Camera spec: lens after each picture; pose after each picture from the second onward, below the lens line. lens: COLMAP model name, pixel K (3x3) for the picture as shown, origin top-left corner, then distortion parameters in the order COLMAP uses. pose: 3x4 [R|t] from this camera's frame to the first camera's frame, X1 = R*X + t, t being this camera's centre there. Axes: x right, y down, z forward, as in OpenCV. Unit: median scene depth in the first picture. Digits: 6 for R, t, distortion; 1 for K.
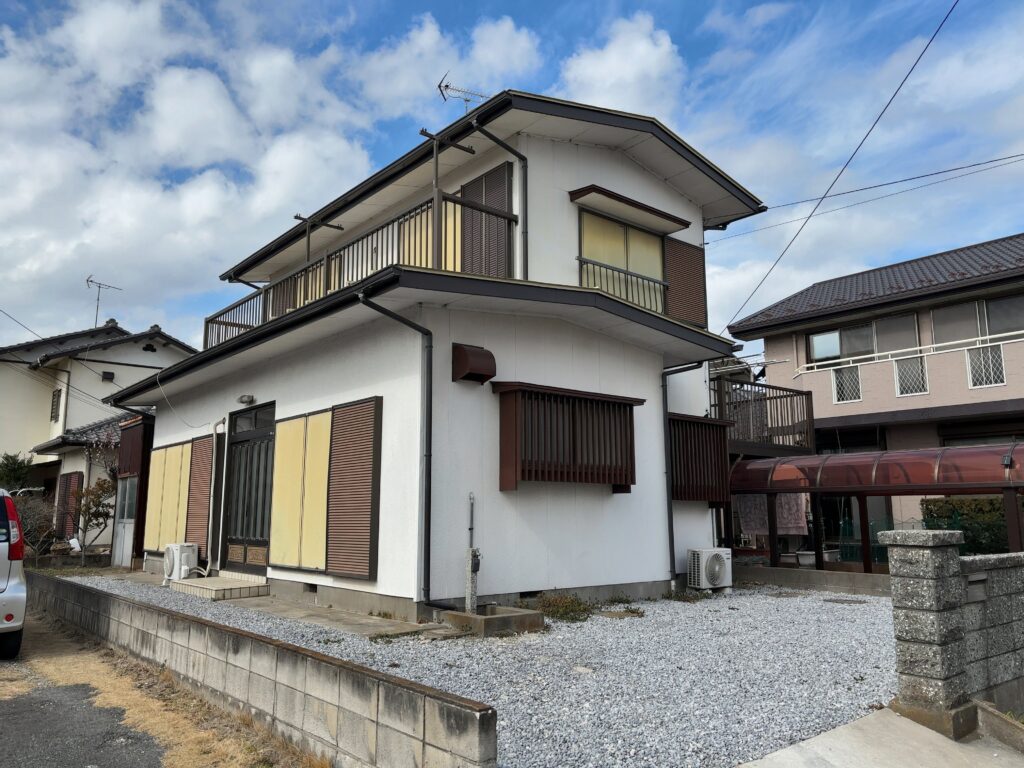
lens RADIAL K [[768.0, 0, 512.0], [0, 768.0, 384.0], [0, 0, 1]] dist [0.036723, 0.000353]
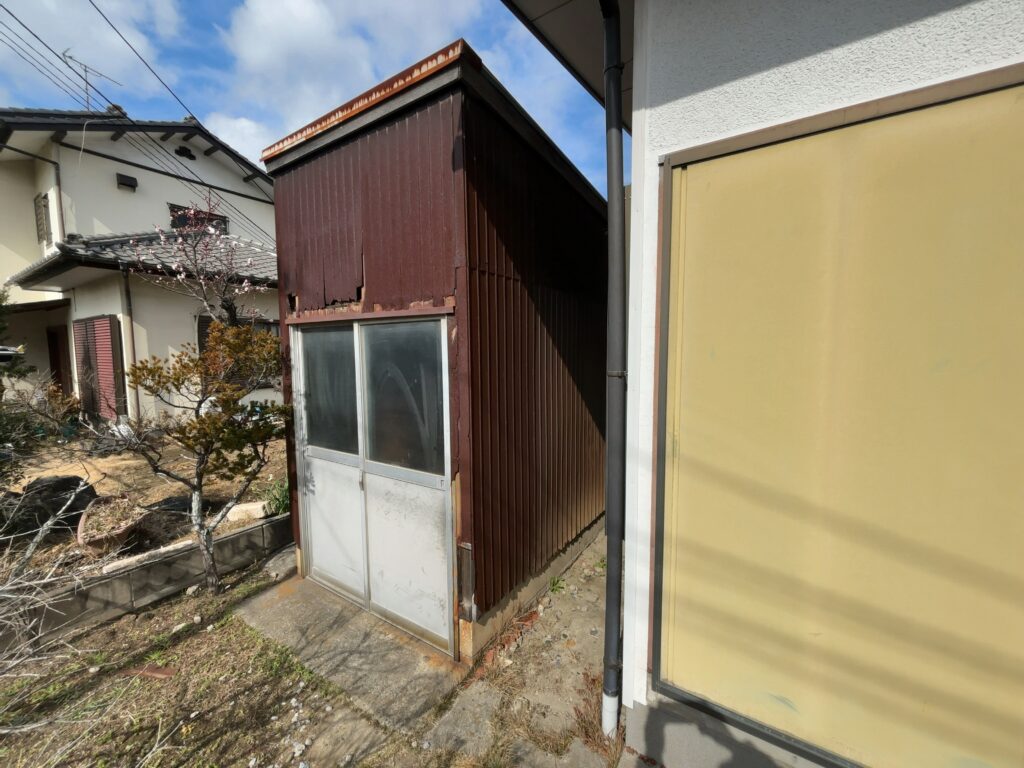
lens RADIAL K [[412.3, 0, 512.0], [0, 412.3, 384.0], [0, 0, 1]] dist [0.002017, 0.000177]
pose [[0.958984, -0.022645, 0.282556, -0.314615], [-0.046786, 0.970488, 0.236567, 0.067147], [-0.279574, -0.240083, 0.929623, 0.542156]]
